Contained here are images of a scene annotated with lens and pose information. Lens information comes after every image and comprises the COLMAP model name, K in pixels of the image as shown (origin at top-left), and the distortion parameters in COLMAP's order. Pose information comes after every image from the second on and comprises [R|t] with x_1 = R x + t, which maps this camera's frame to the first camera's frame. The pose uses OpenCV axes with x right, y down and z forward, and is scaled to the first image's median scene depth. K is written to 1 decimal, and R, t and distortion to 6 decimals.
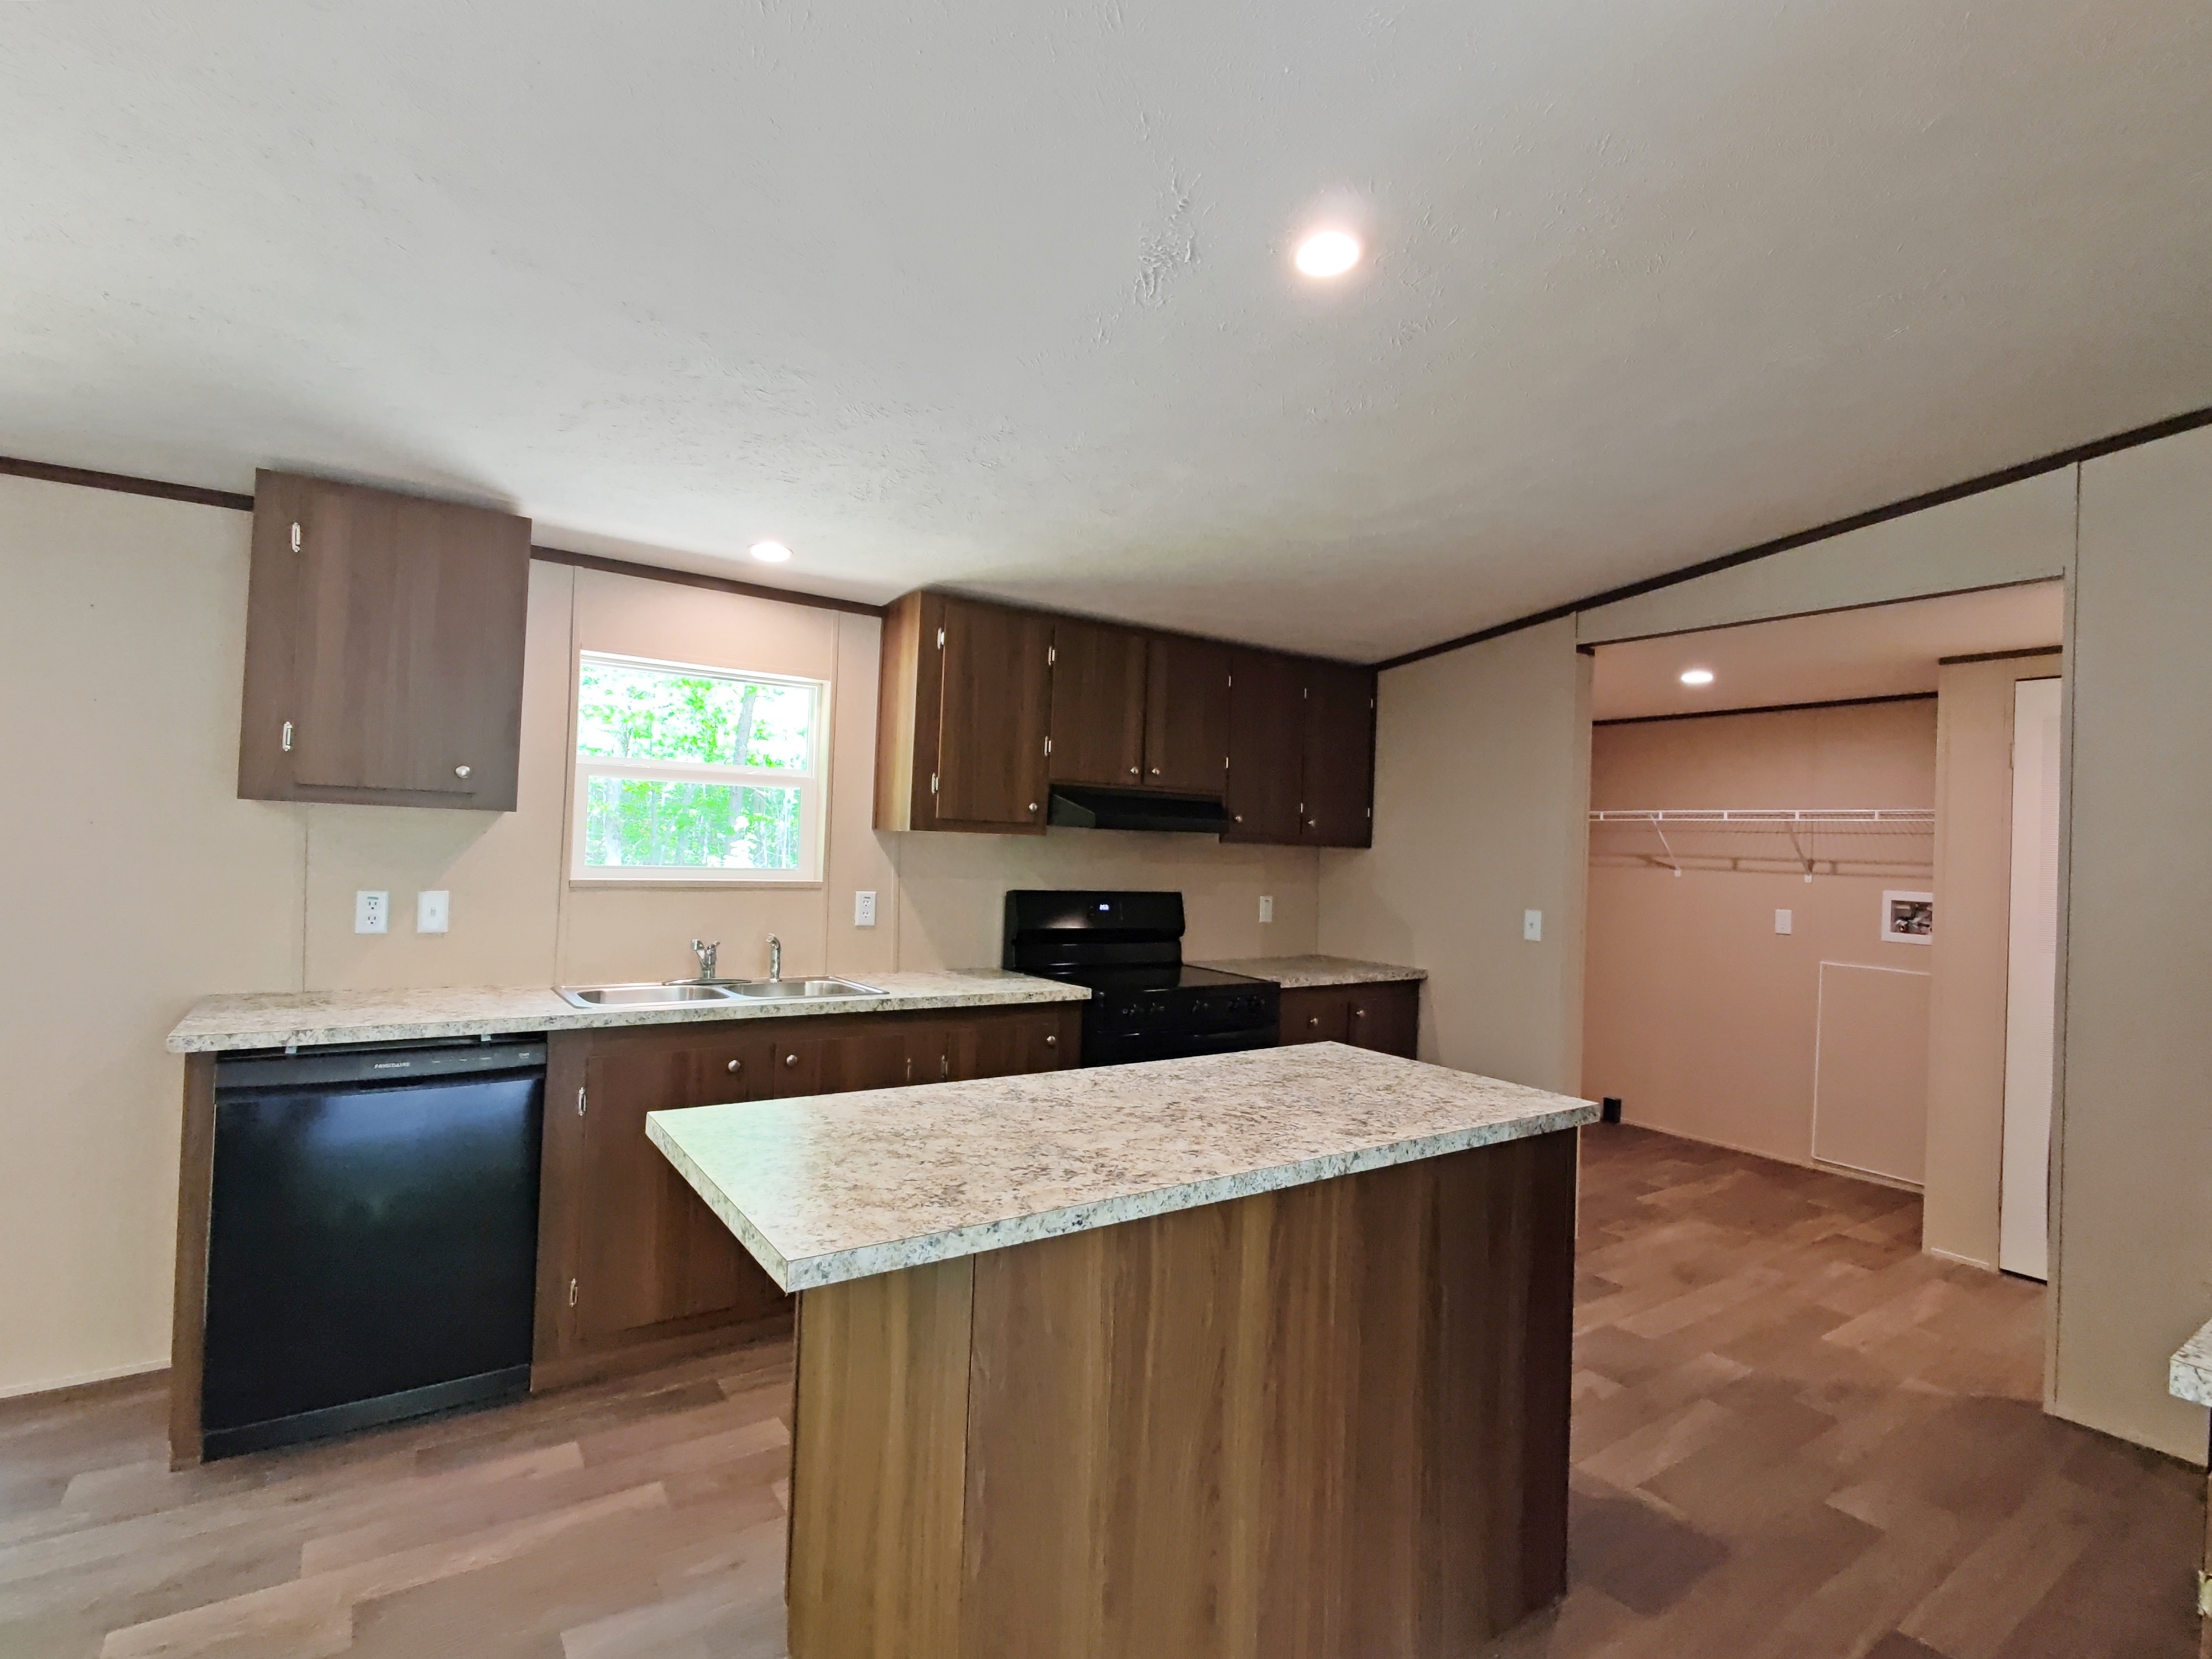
lens RADIAL K [[1059.5, 0, 1157.5], [0, 1059.5, 837.9], [0, 0, 1]] dist [-0.000626, 0.000020]
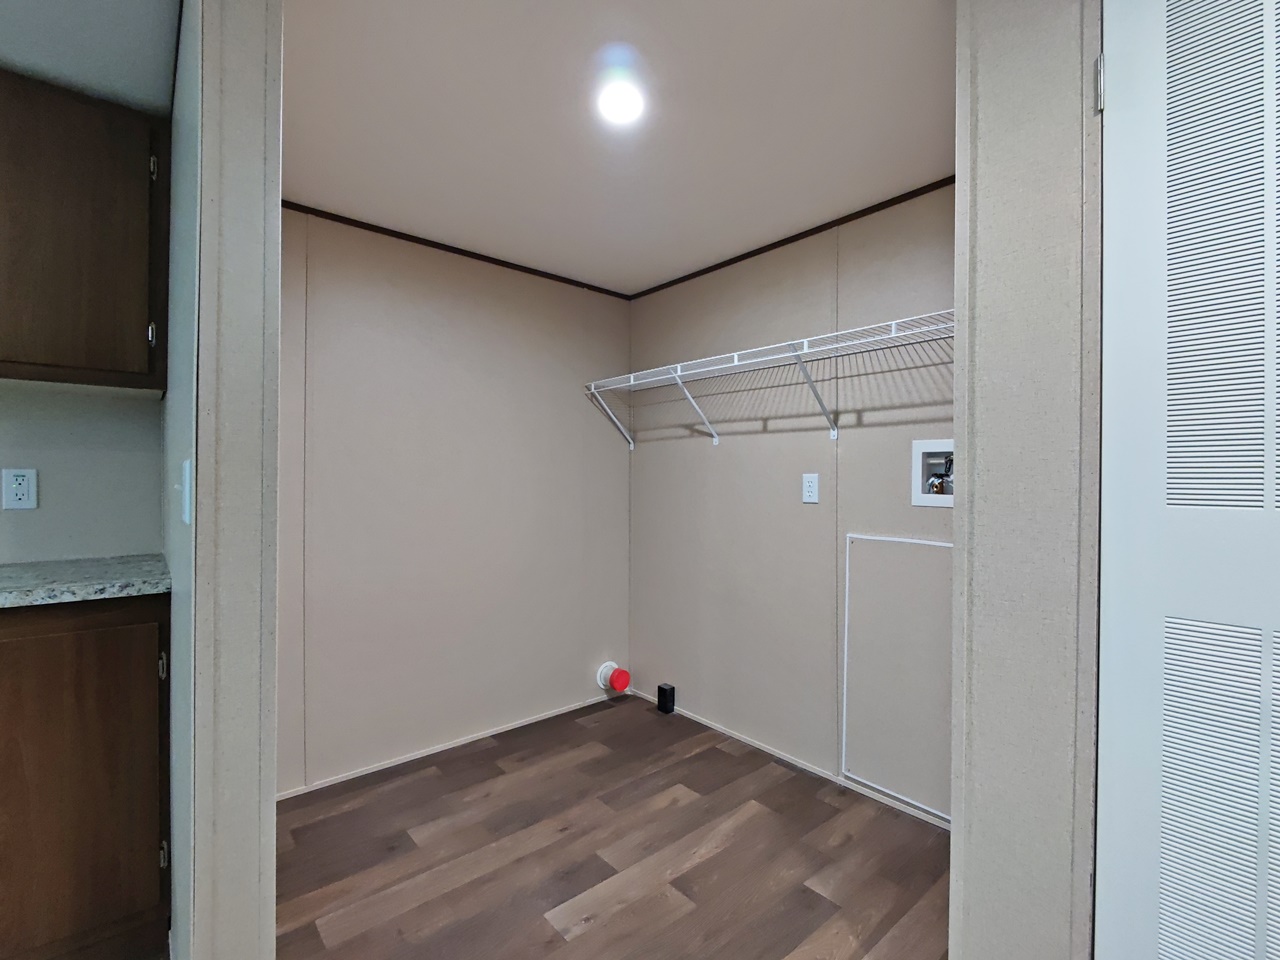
lens RADIAL K [[591.0, 0, 660.5], [0, 591.0, 479.5], [0, 0, 1]] dist [0.001985, -0.004743]
pose [[0.992487, -0.026719, 0.119396, 0.446800], [0.024918, 0.999552, 0.016555, 0.065849], [-0.119784, -0.013455, 0.992709, 0.588208]]
